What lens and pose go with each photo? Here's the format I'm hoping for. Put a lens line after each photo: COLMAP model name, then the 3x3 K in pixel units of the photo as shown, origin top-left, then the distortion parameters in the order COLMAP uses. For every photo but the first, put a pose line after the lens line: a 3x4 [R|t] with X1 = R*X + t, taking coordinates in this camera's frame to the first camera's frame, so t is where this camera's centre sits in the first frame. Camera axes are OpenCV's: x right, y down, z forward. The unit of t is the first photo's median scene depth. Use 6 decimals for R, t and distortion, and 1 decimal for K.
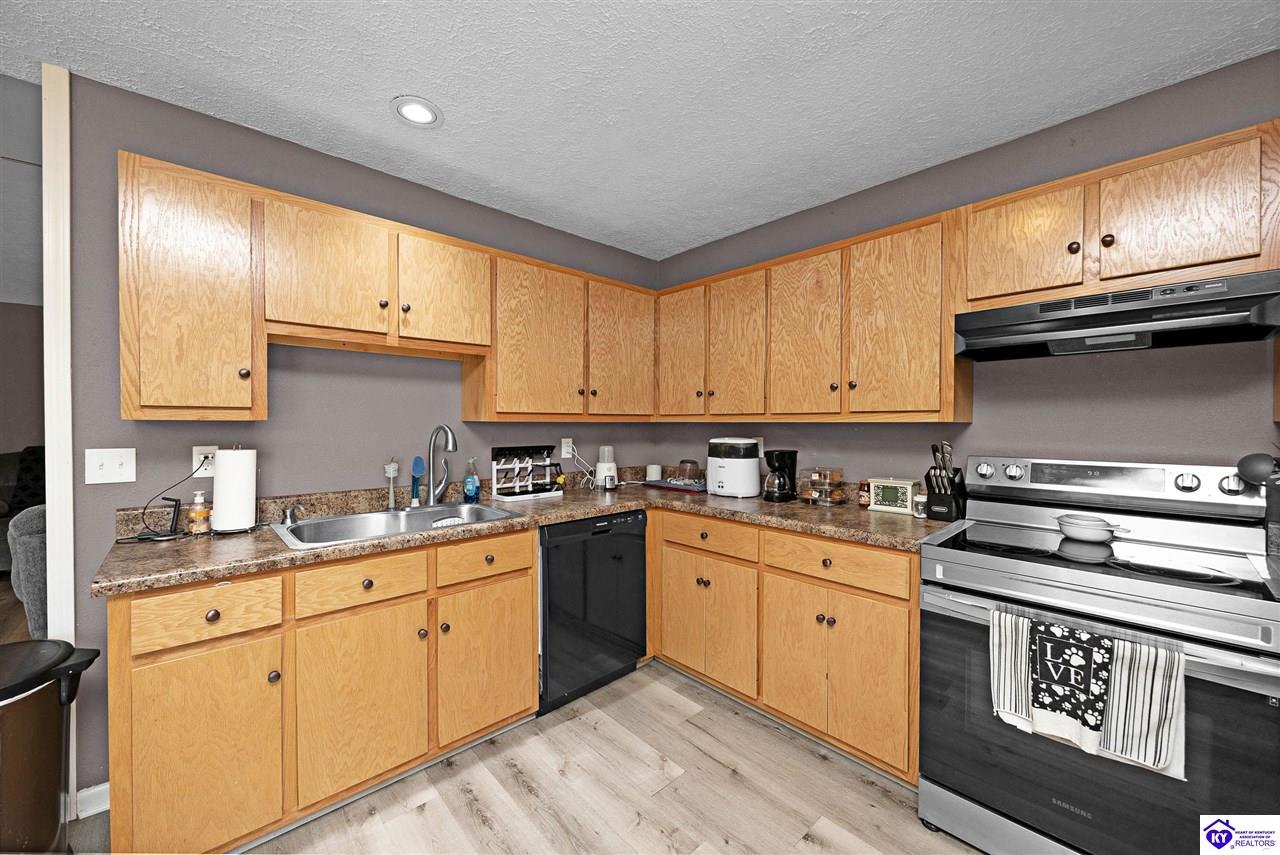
lens RADIAL K [[493.7, 0, 638.3], [0, 493.7, 426.7], [0, 0, 1]] dist [0.000138, -0.000321]
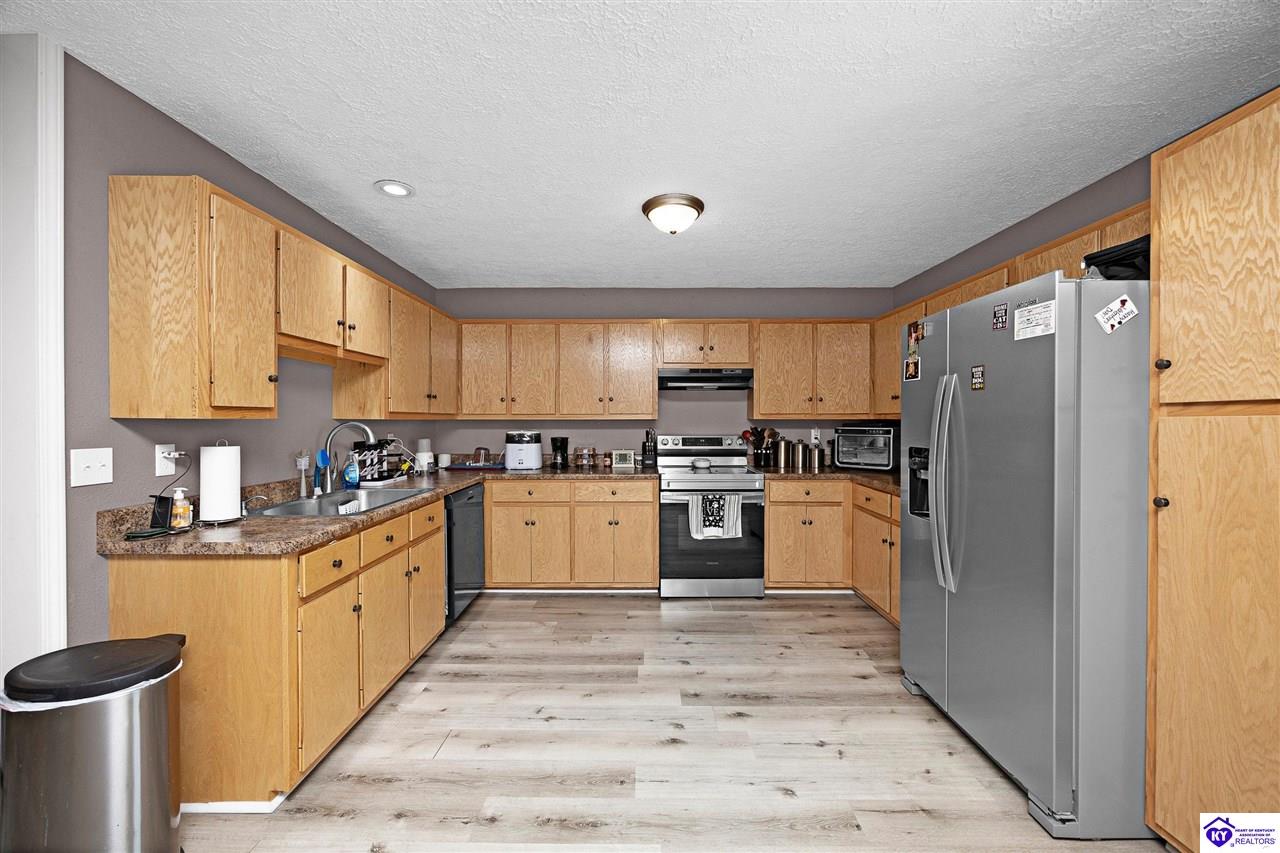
lens RADIAL K [[493.7, 0, 642.2], [0, 493.7, 423.2], [0, 0, 1]] dist [0.000138, -0.000321]
pose [[0.682568, -0.007692, 0.730781, -0.918079], [0.008568, 0.999960, 0.002522, 0.001919], [-0.730772, 0.004540, 0.682607, -0.380722]]
